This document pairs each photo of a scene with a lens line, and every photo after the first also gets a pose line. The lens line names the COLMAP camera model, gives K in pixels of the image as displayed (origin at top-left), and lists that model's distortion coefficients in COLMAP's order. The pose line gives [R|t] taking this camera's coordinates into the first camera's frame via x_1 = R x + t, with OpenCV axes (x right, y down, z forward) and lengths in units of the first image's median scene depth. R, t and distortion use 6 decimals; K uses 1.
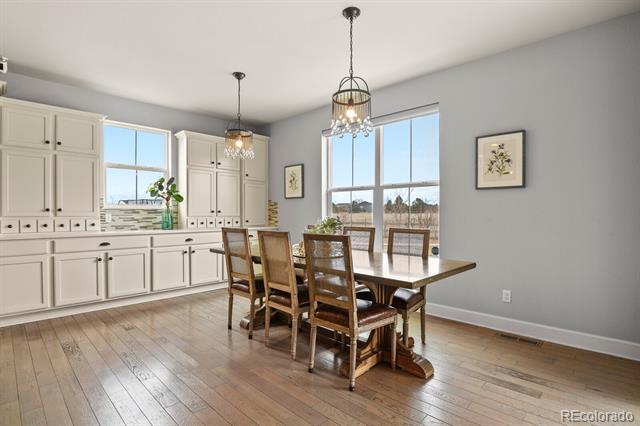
lens RADIAL K [[315.4, 0, 319.1], [0, 315.4, 216.4], [0, 0, 1]] dist [-0.015738, -0.002335]
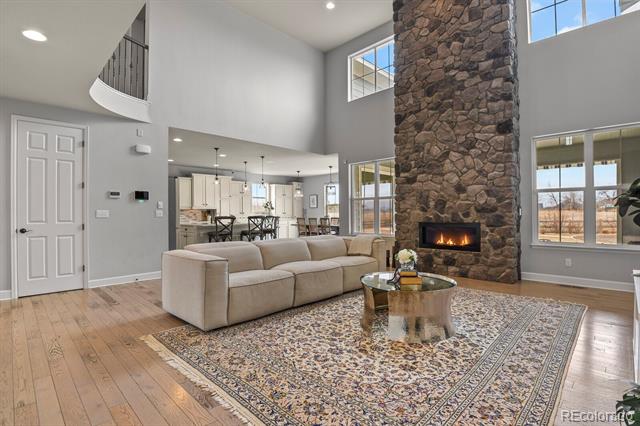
lens RADIAL K [[315.4, 0, 319.9], [0, 315.4, 211.4], [0, 0, 1]] dist [-0.015738, -0.002335]
pose [[0.999942, -0.003024, -0.010380, -0.002816], [0.002854, 0.999861, -0.016396, 0.019968], [0.010428, 0.016366, 0.999812, -2.532293]]
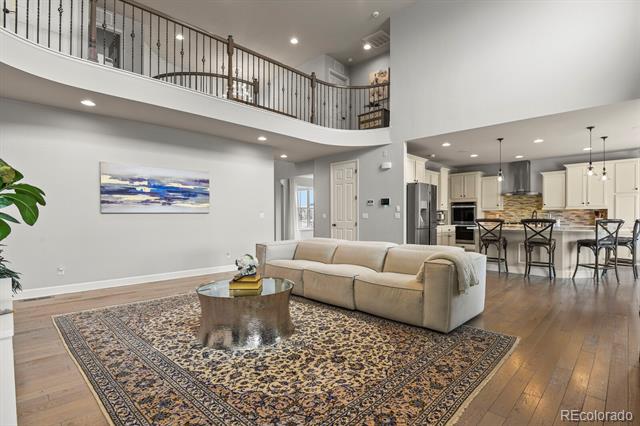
lens RADIAL K [[315.4, 0, 322.1], [0, 315.4, 218.1], [0, 0, 1]] dist [-0.015738, -0.002335]
pose [[-0.006674, 0.005843, -0.999961, 1.223833], [-0.007332, 0.999956, 0.005892, 0.007869], [0.999951, 0.007371, -0.006631, -1.294676]]
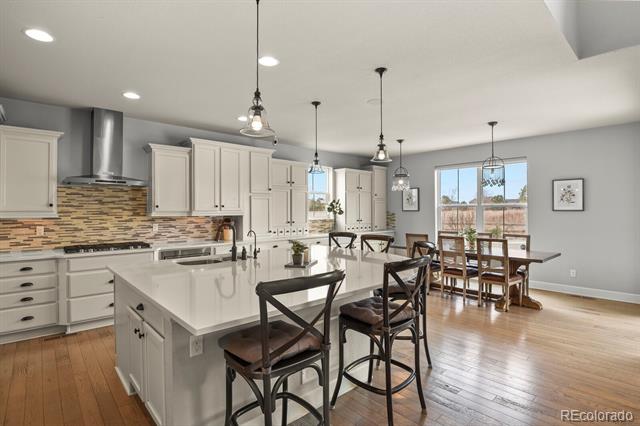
lens RADIAL K [[315.4, 0, 321.0], [0, 315.4, 210.5], [0, 0, 1]] dist [-0.015738, -0.002335]
pose [[0.998334, -0.001928, -0.057659, -0.654765], [0.001297, 0.999939, -0.010978, -0.071938], [0.057677, 0.010885, 0.998276, -0.759267]]
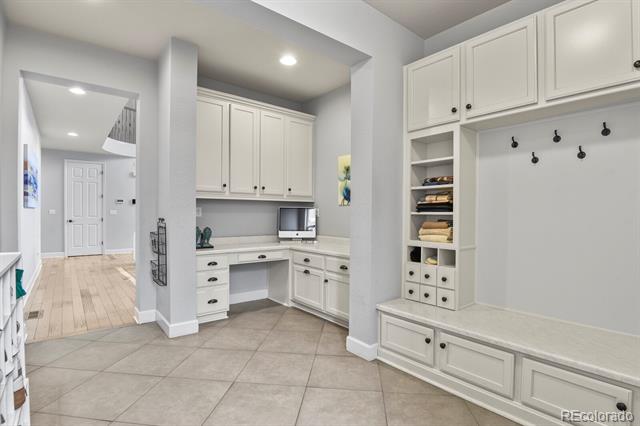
lens RADIAL K [[315.4, 0, 318.7], [0, 315.4, 214.4], [0, 0, 1]] dist [-0.015738, -0.002335]
pose [[0.993353, 0.002622, -0.115078, 0.972797], [-0.003785, 0.999944, -0.009888, 0.040615], [0.115045, 0.010258, 0.993307, -3.467828]]
